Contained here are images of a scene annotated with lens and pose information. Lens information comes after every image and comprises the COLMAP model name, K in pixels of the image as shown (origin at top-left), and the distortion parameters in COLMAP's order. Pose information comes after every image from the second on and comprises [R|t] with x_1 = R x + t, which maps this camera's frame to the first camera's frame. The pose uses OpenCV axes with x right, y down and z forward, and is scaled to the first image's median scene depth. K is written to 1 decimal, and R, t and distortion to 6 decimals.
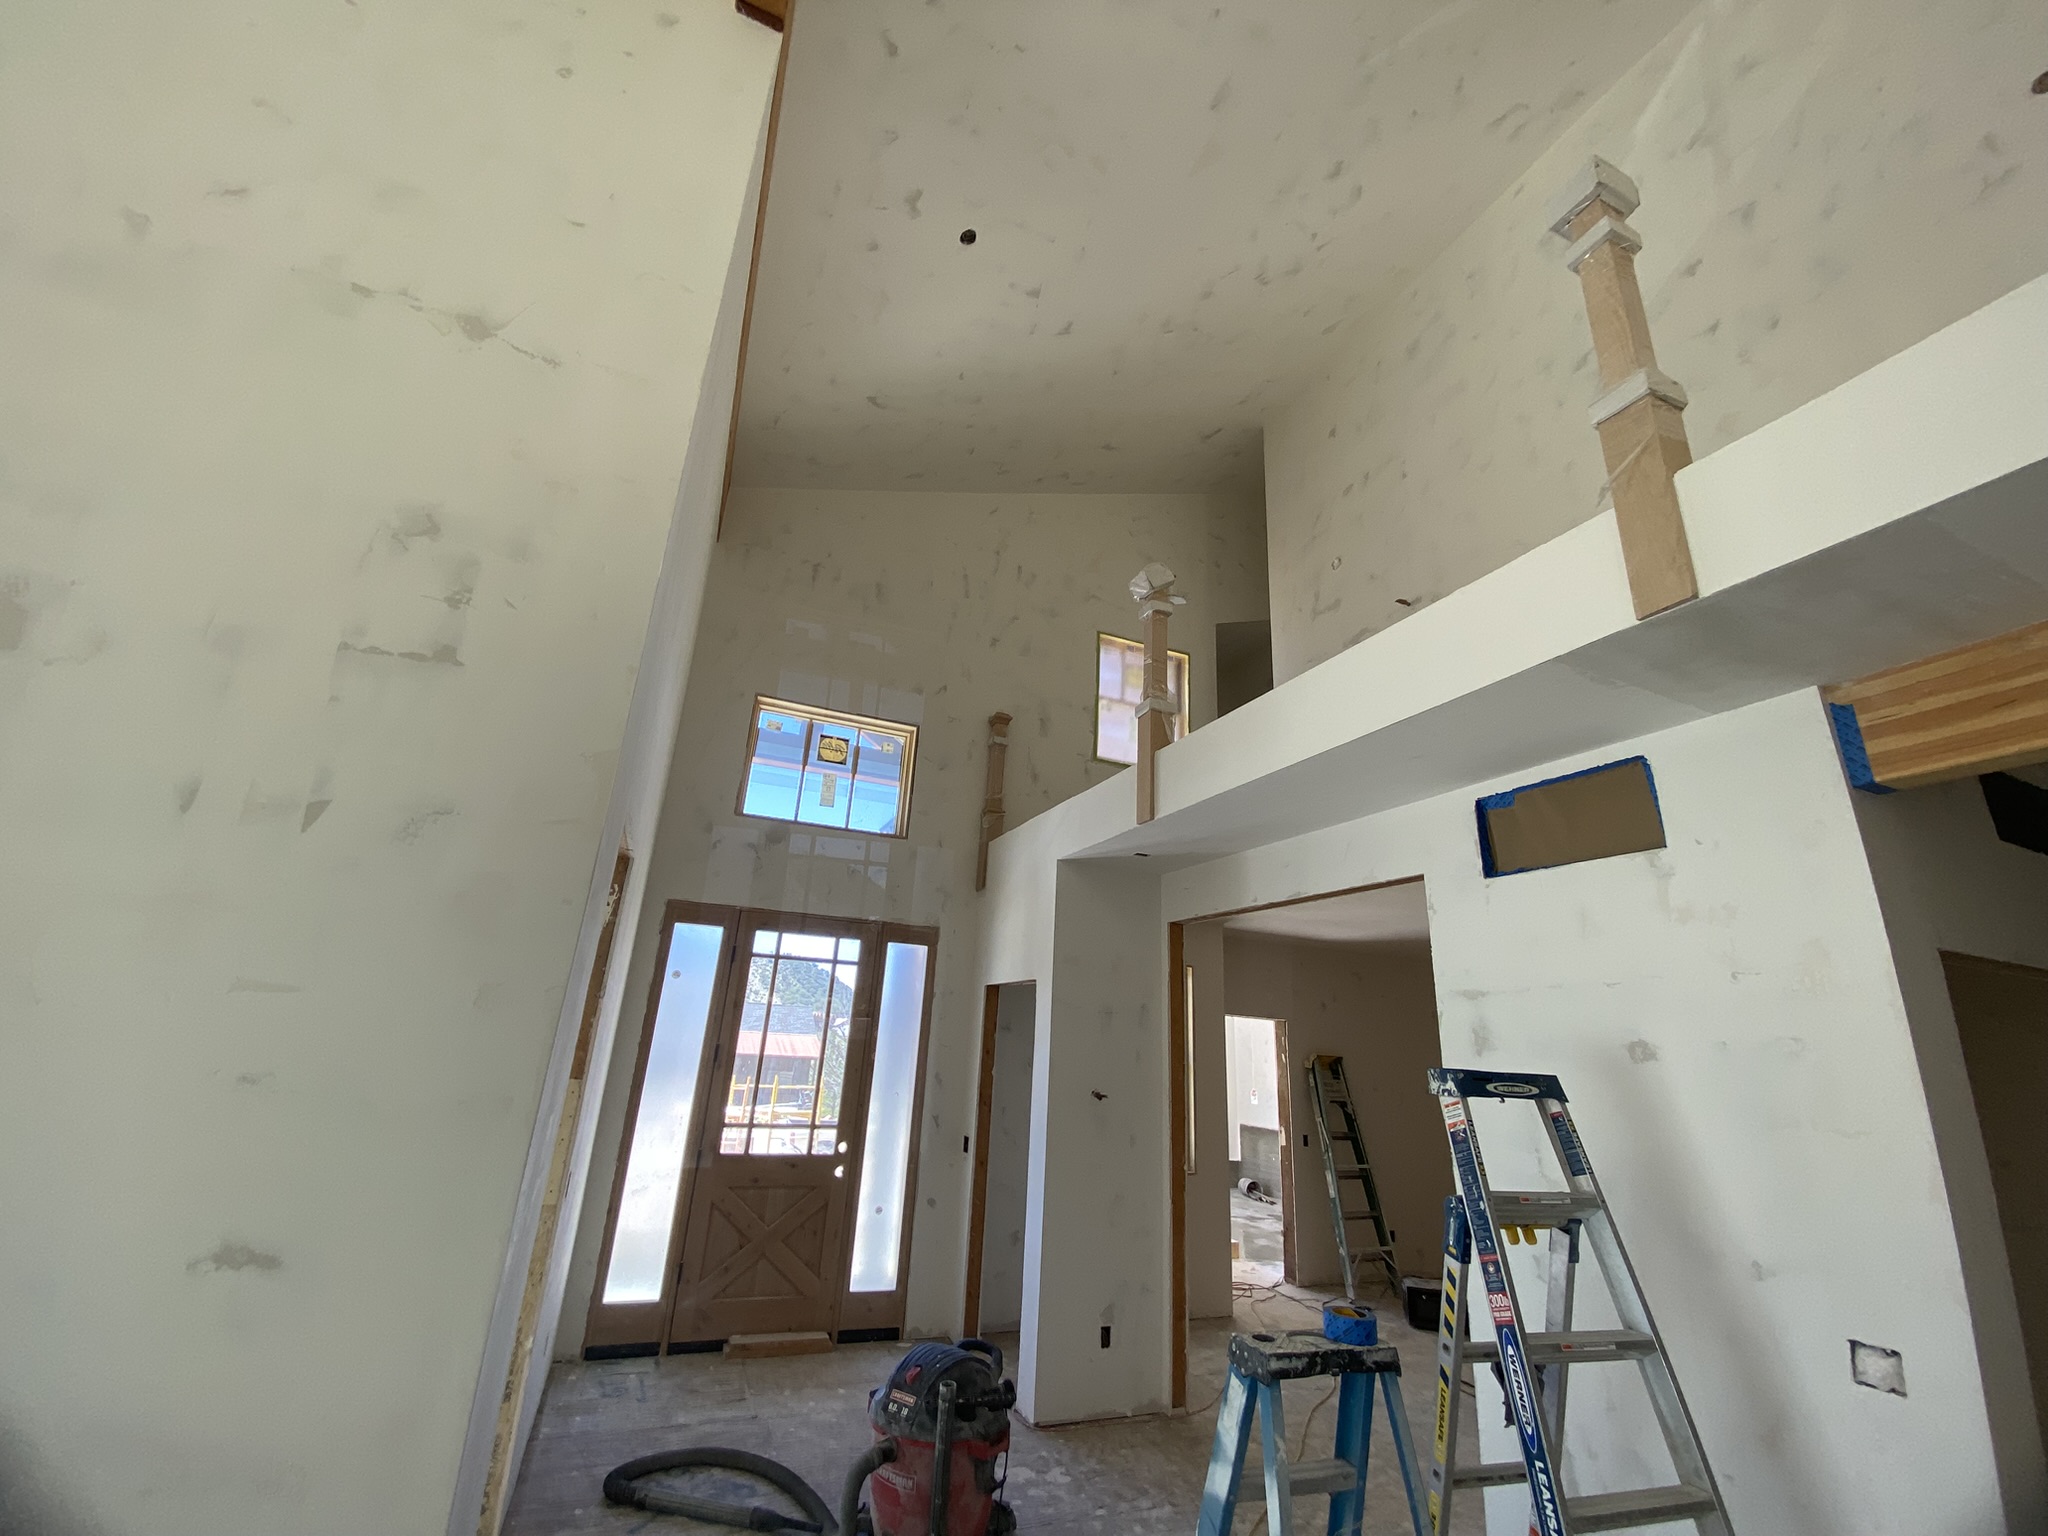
lens RADIAL K [[823.2, 0, 1024.0], [0, 823.2, 768.0], [0, 0, 1]] dist [0.024976, -0.021561]
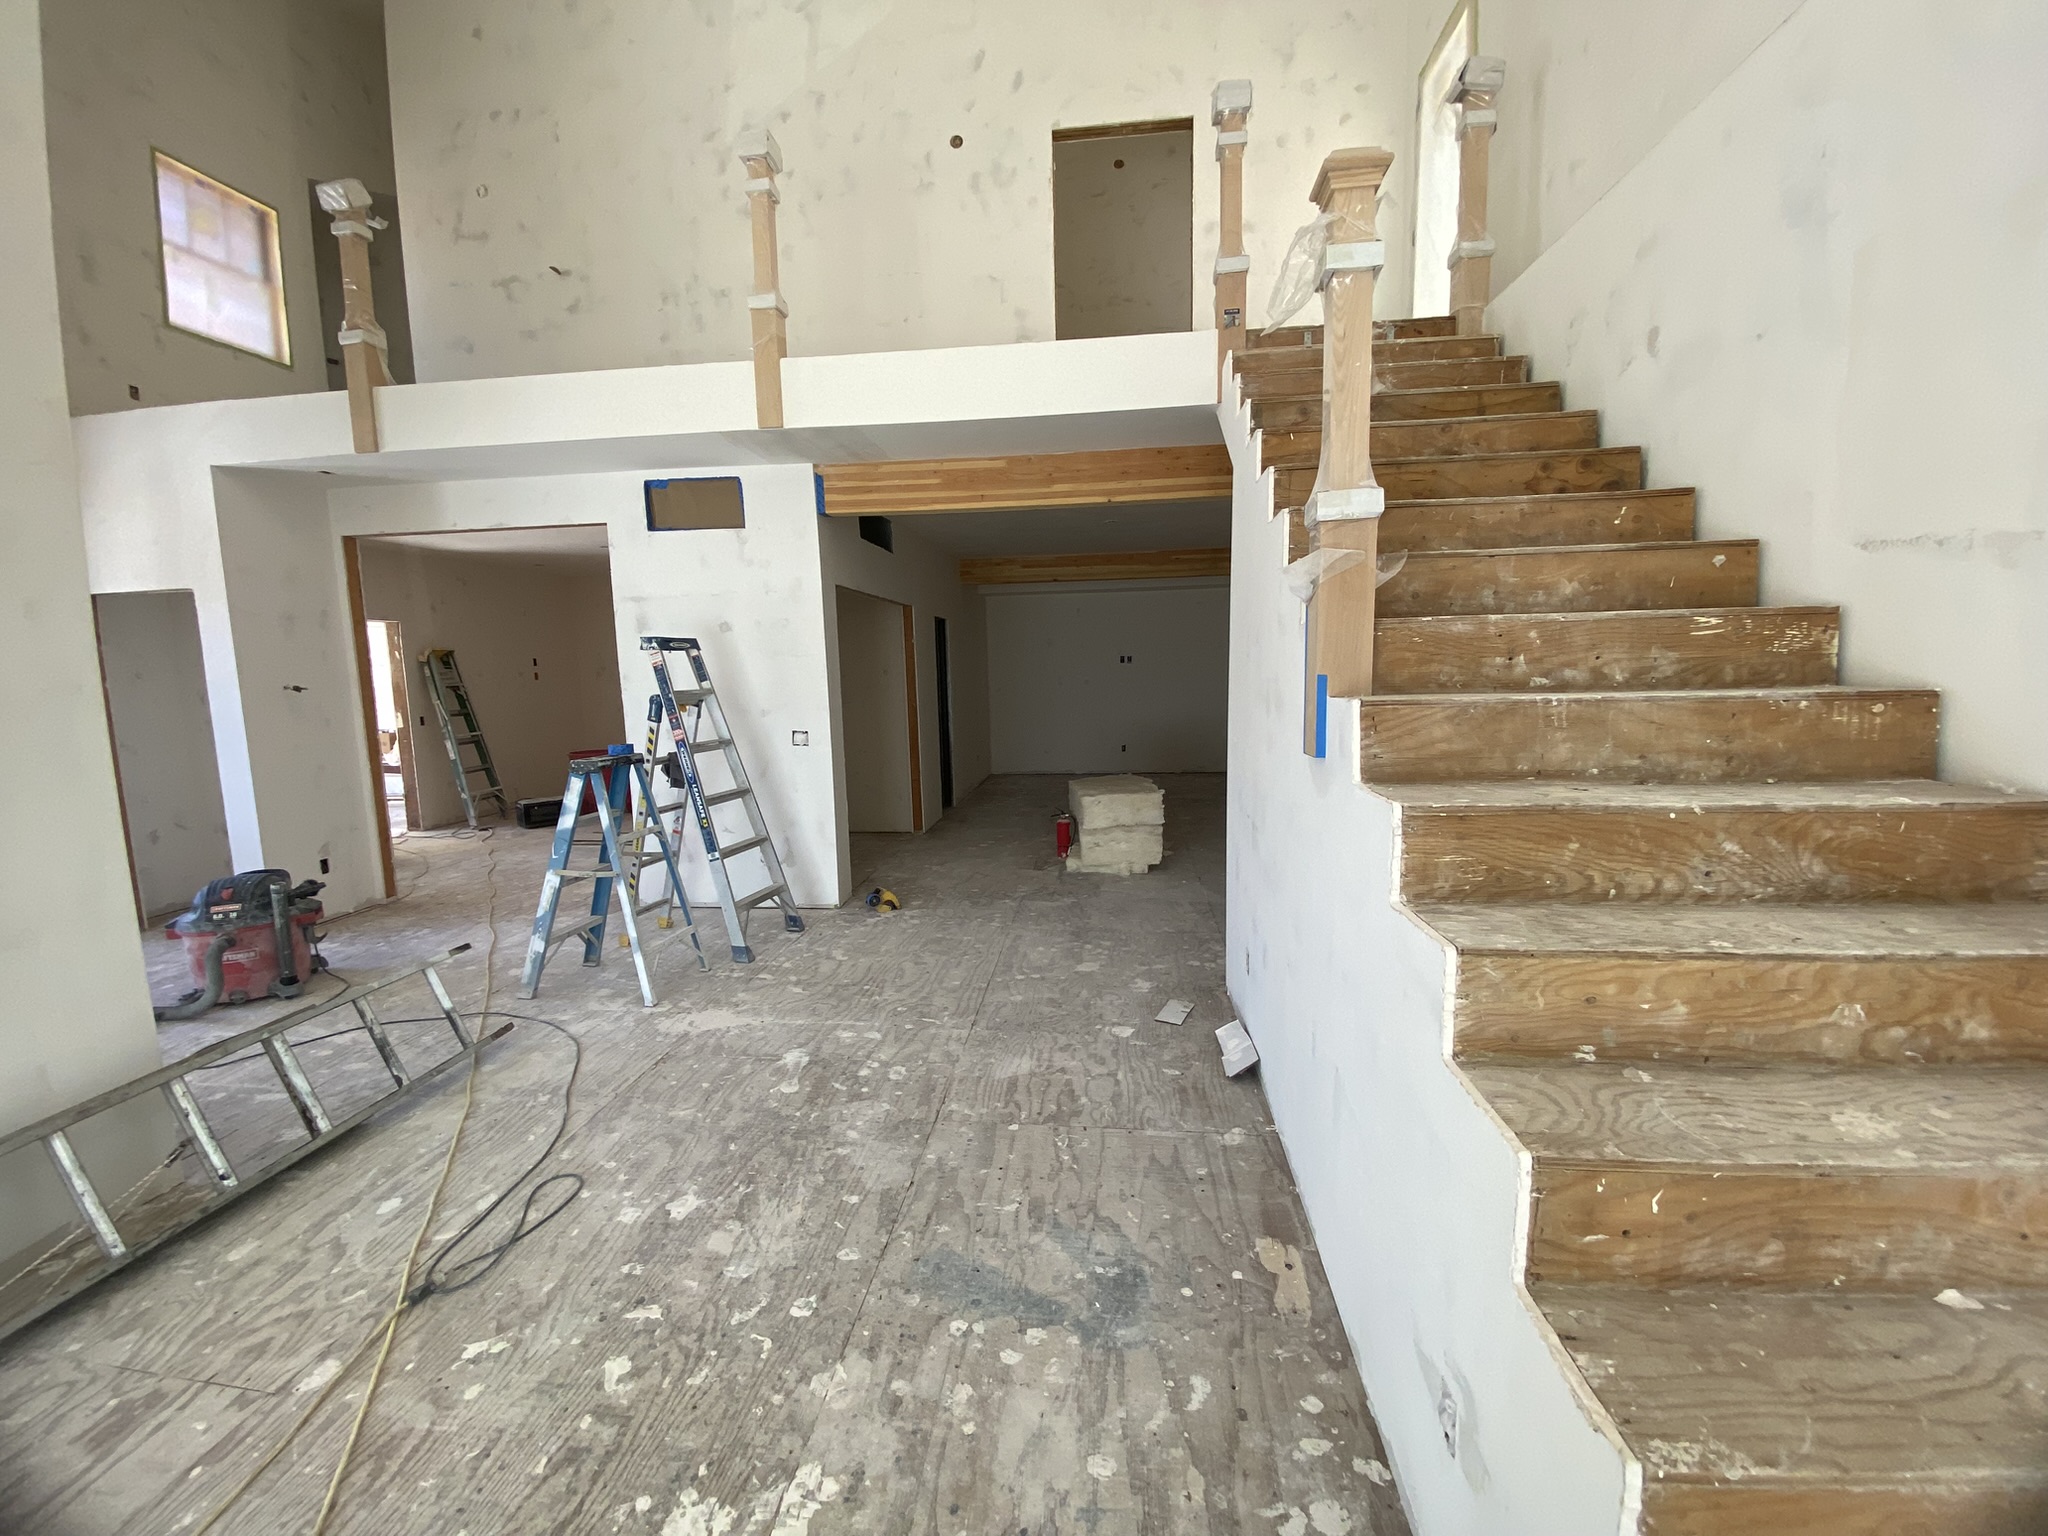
lens RADIAL K [[823.2, 0, 1024.0], [0, 823.2, 768.0], [0, 0, 1]] dist [0.024976, -0.021561]
pose [[0.492021, -0.181095, 0.851540, -0.709447], [-0.228974, 0.916770, 0.327268, -0.182752], [-0.839933, -0.356003, 0.409604, -0.600489]]
